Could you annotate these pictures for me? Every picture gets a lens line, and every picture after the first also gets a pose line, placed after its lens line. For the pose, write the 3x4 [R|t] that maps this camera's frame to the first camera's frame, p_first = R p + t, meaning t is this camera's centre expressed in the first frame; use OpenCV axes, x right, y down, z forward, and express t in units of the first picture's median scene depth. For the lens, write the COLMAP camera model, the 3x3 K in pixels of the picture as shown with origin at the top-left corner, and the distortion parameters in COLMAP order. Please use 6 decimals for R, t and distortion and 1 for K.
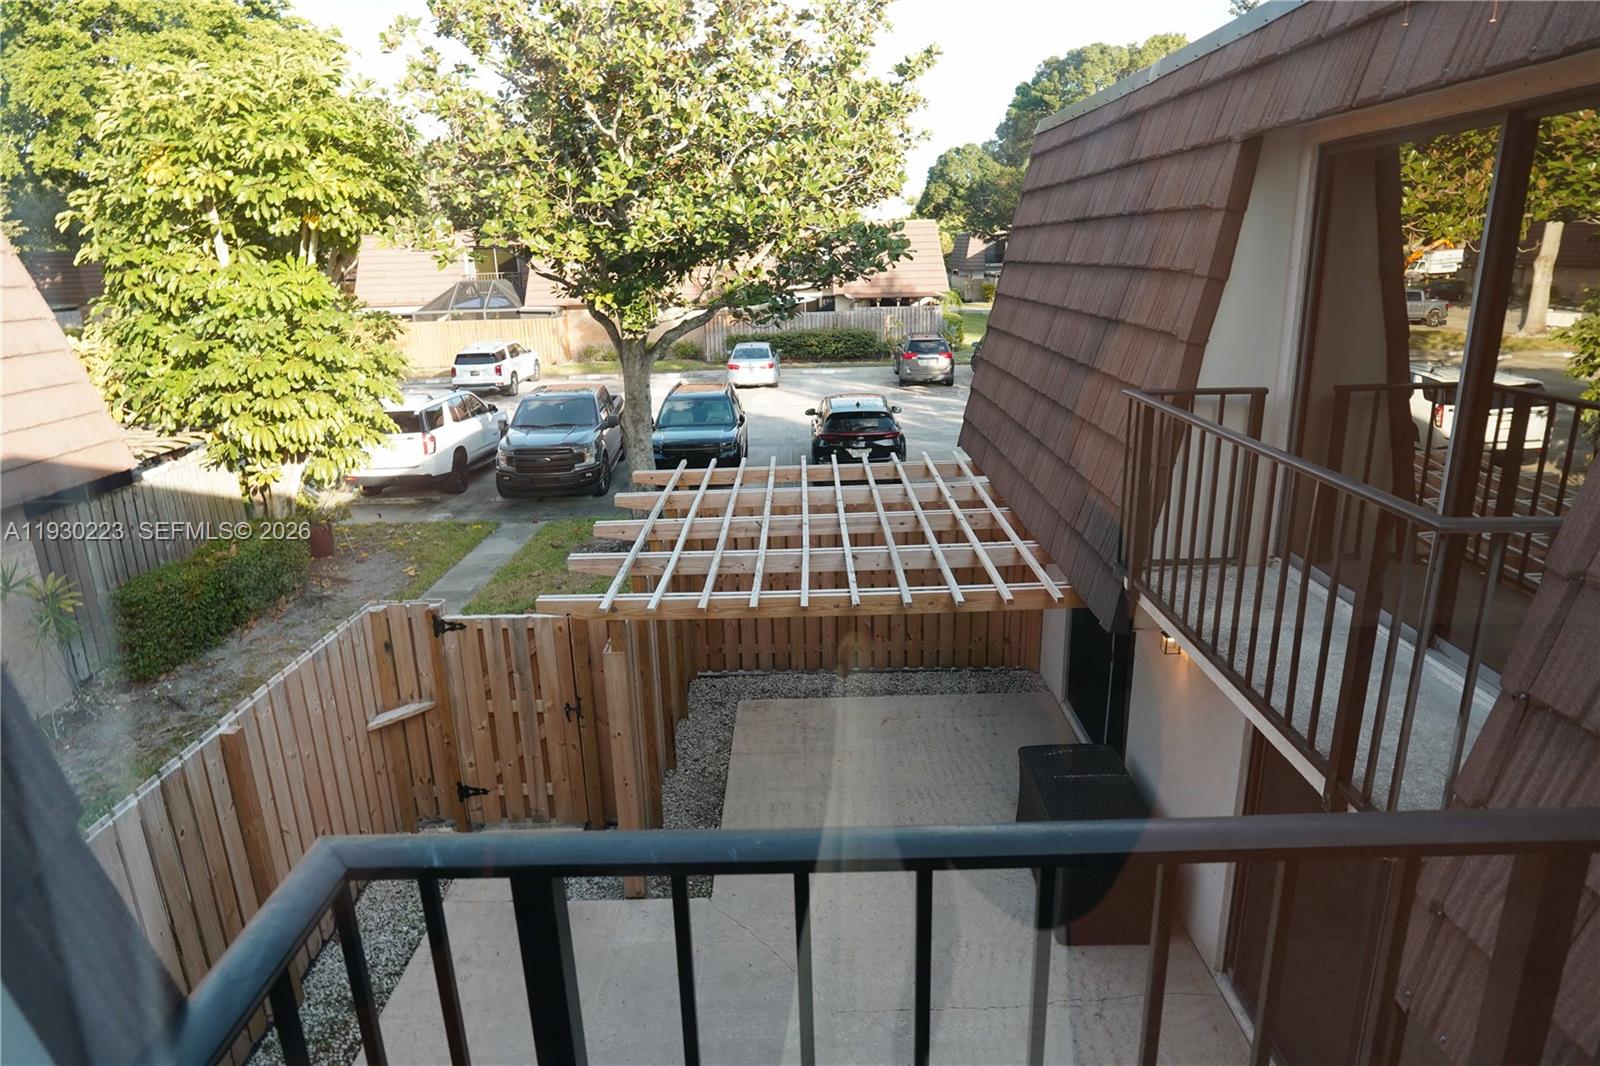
lens RADIAL K [[956.2, 0, 794.7], [0, 956.2, 522.8], [0, 0, 1]] dist [-0.039043, 0.002357]
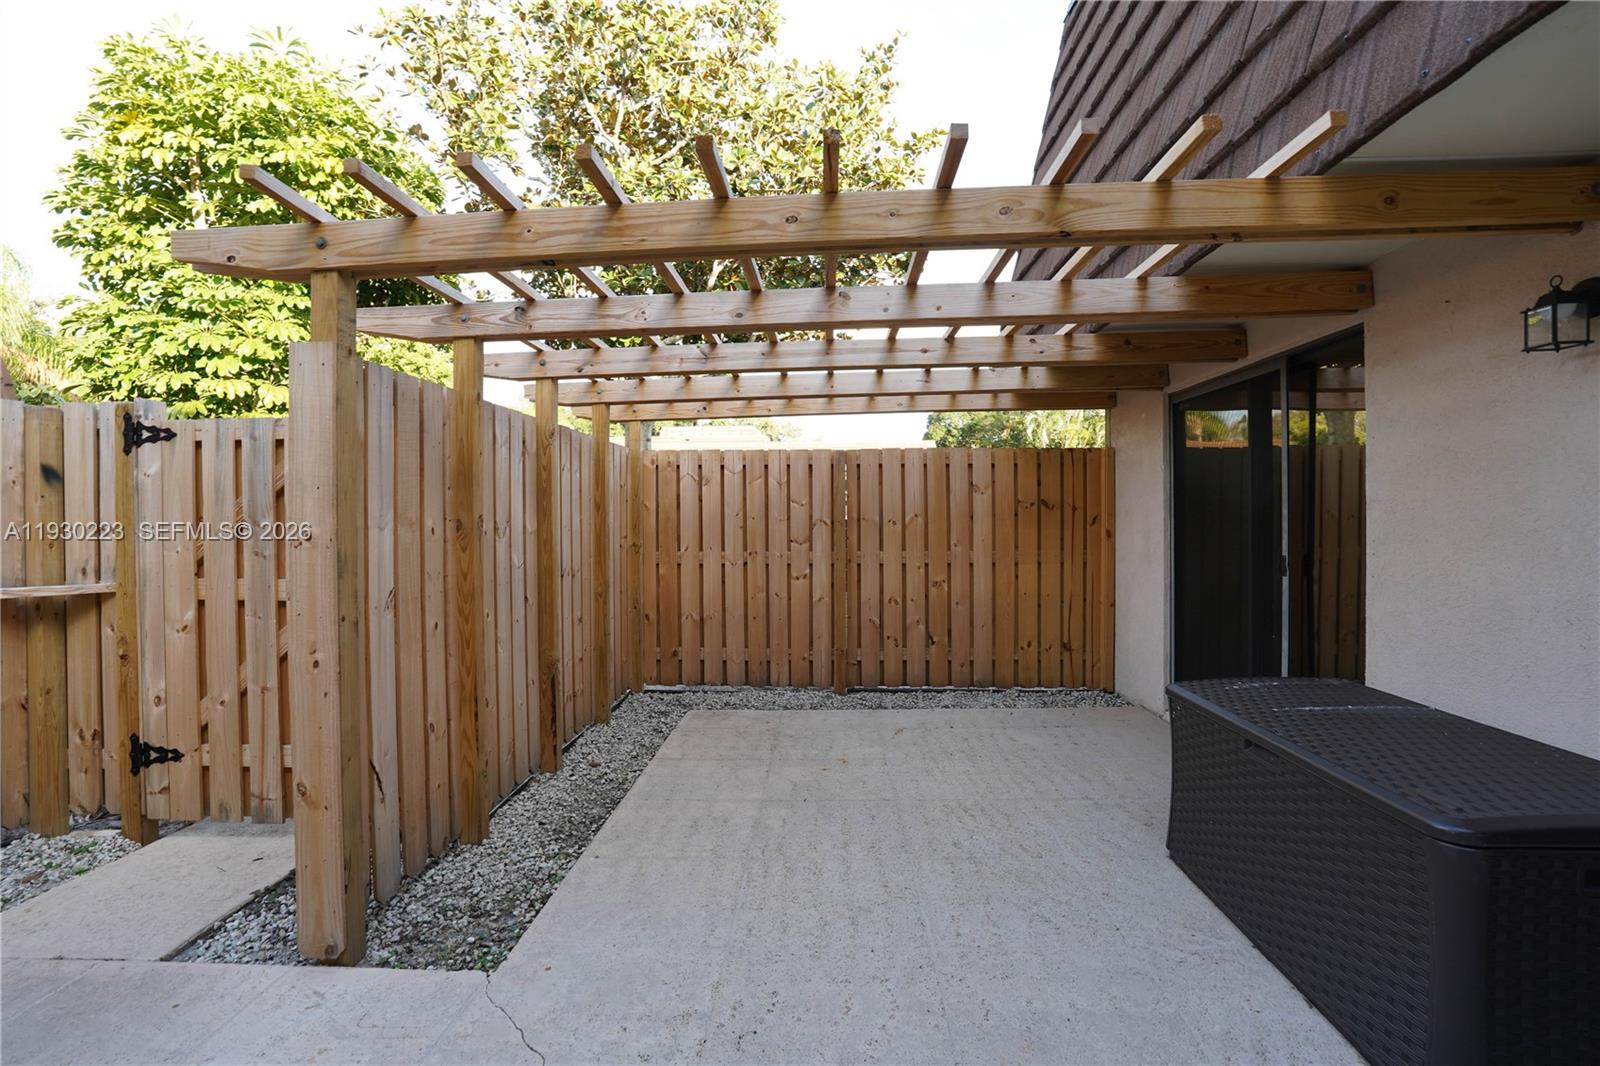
lens RADIAL K [[744.5, 0, 795.6], [0, 744.5, 520.9], [0, 0, 1]] dist [-0.062501, 0.021619]
pose [[0.999028, 0.018065, -0.040219, 0.033926], [-0.028350, 0.961820, -0.272209, 0.173285], [0.033766, 0.273085, 0.961397, 0.388921]]
